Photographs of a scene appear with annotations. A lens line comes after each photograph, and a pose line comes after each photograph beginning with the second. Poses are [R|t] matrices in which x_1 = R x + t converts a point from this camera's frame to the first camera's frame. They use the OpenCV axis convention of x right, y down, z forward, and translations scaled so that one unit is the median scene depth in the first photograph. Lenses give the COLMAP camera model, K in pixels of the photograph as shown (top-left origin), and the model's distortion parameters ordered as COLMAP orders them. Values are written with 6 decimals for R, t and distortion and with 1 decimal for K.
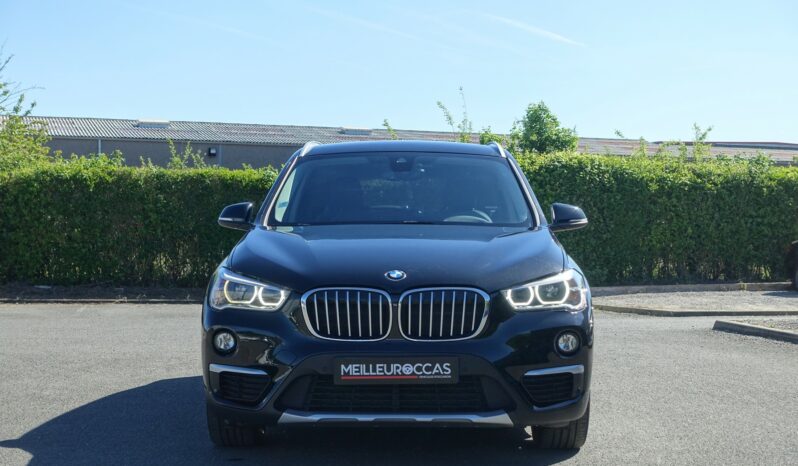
lens RADIAL K [[1345.6, 0, 399.0], [0, 1345.6, 233.0], [0, 0, 1]] dist [-0.047681, -0.070462]
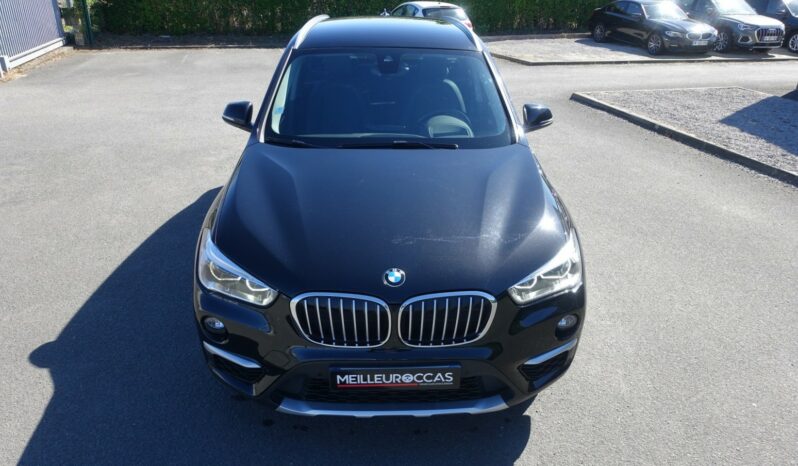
lens RADIAL K [[575.4, 0, 398.0], [0, 575.4, 223.1], [0, 0, 1]] dist [-0.004384, -0.001175]
pose [[0.998705, -0.011760, 0.049493, -0.018723], [-0.010018, 0.908396, 0.417991, -0.164177], [-0.049874, -0.417946, 0.907102, 0.669267]]
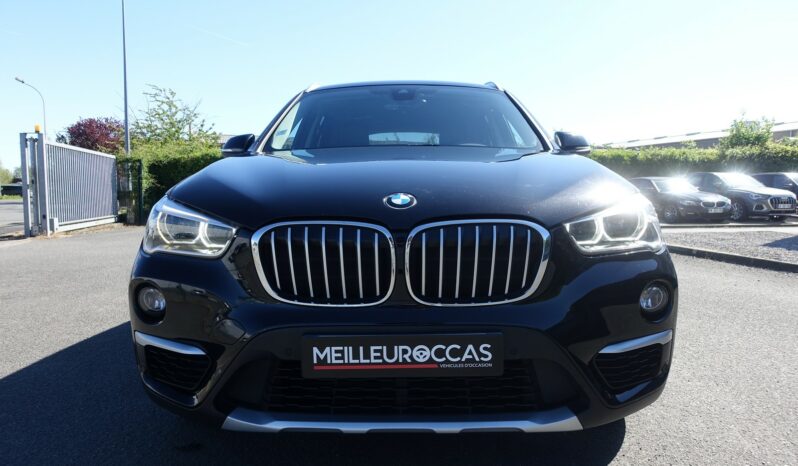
lens RADIAL K [[544.4, 0, 399.0], [0, 544.4, 233.0], [0, 0, 1]] dist [-0.007135, 0.001345]
pose [[0.999960, -0.008771, 0.001565, -0.003602], [0.008630, 0.997190, 0.074421, 0.027550], [-0.002213, -0.074405, 0.997226, 0.746133]]
